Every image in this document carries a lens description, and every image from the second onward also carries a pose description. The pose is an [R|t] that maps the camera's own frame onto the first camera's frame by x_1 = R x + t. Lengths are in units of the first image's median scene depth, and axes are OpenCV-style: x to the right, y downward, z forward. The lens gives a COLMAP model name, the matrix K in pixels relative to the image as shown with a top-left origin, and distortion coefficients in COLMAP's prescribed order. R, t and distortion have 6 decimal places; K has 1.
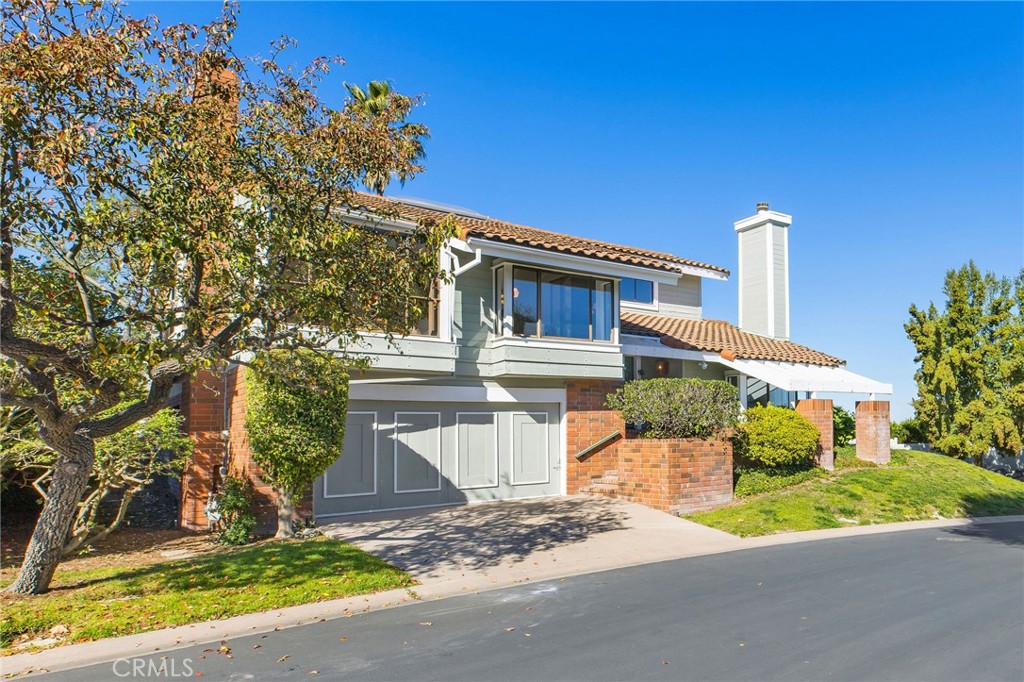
lens RADIAL K [[472.4, 0, 512.4], [0, 472.4, 334.2], [0, 0, 1]] dist [0.001884, -0.000737]
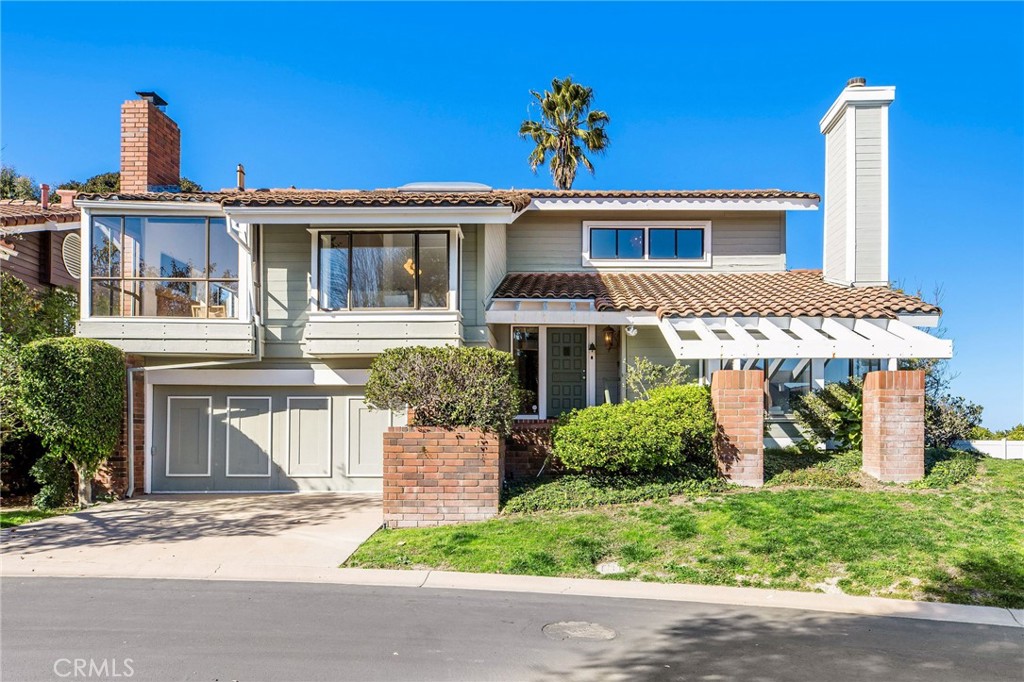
lens RADIAL K [[476.9, 0, 511.8], [0, 476.9, 349.3], [0, 0, 1]] dist [0.000484, -0.000184]
pose [[0.896072, -0.054432, -0.440558, 0.720478], [0.073640, 0.996930, 0.026608, 0.078797], [0.437757, -0.056286, 0.897330, 0.349357]]
